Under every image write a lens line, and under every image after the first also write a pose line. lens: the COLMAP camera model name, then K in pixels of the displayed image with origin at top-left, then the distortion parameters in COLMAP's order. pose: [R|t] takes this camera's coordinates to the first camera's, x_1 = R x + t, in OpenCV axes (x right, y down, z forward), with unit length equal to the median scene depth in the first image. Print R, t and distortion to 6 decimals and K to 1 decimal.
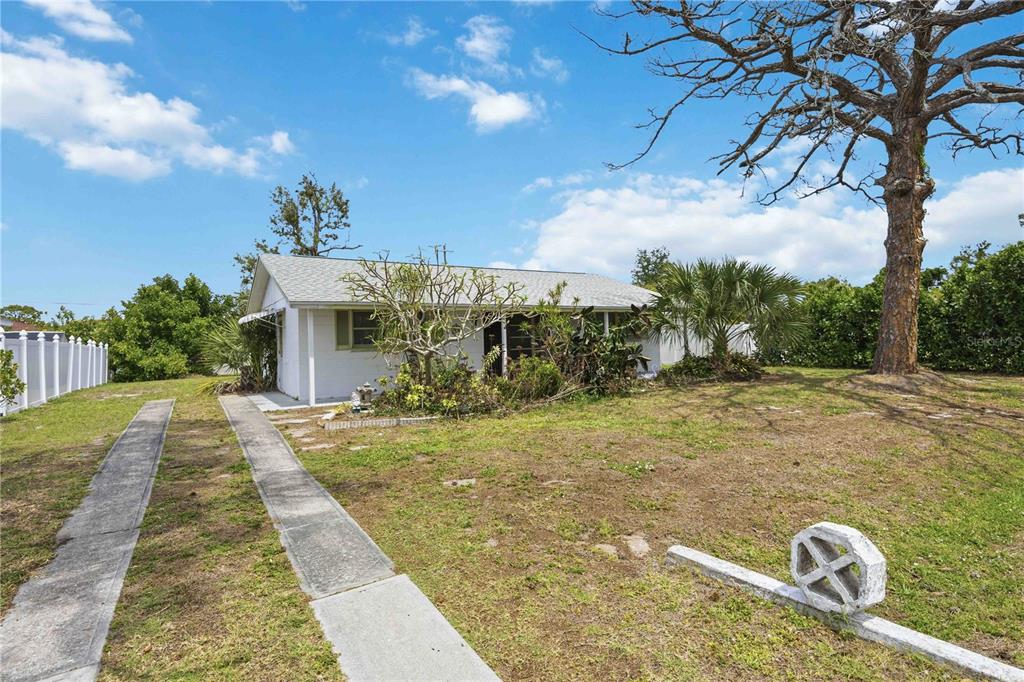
lens RADIAL K [[489.6, 0, 527.1], [0, 489.6, 327.0], [0, 0, 1]] dist [-0.011969, 0.006243]
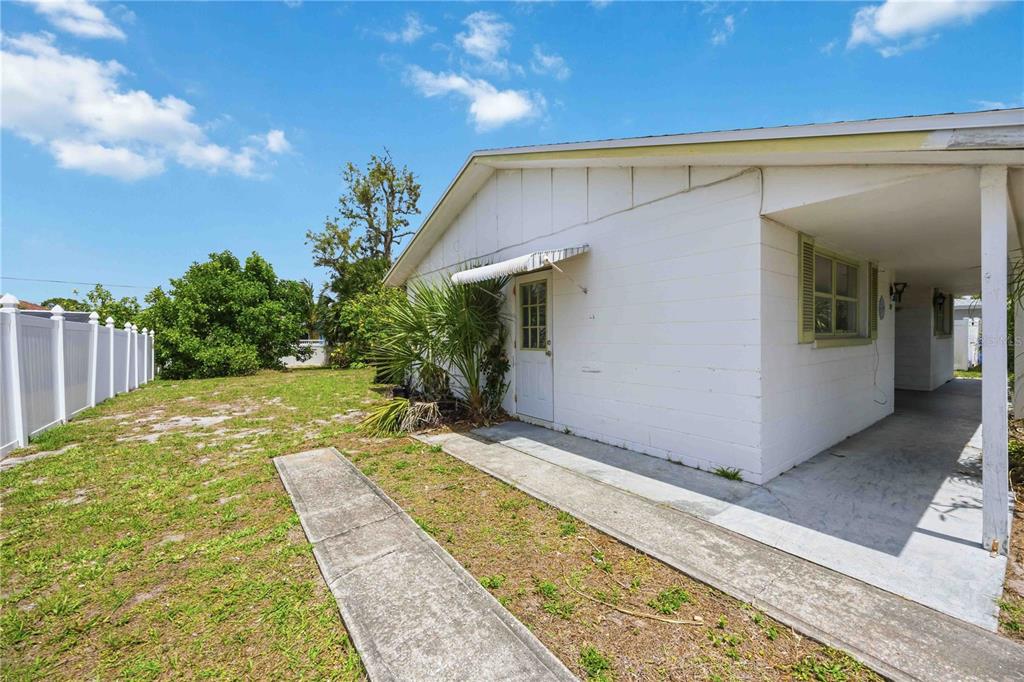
lens RADIAL K [[398.8, 0, 531.7], [0, 398.8, 340.2], [0, 0, 1]] dist [-0.000742, -0.000393]
pose [[0.998566, 0.016983, 0.050762, -0.320030], [-0.018576, 0.999344, 0.031084, 0.021613], [-0.050201, -0.031982, 0.998227, 0.367956]]
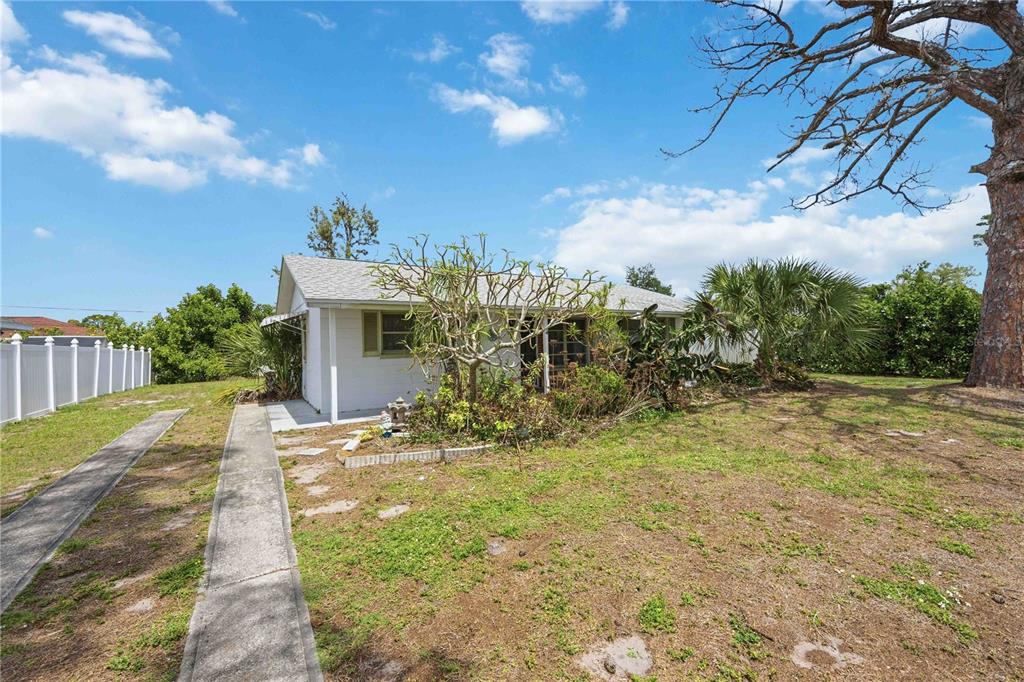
lens RADIAL K [[398.8, 0, 518.8], [0, 398.8, 340.2], [0, 0, 1]] dist [-0.000742, -0.000393]
pose [[0.999948, 0.003922, -0.009375, -0.055909], [-0.003785, 0.999887, 0.014566, 0.002984], [0.009431, -0.014530, 0.999850, 0.153398]]
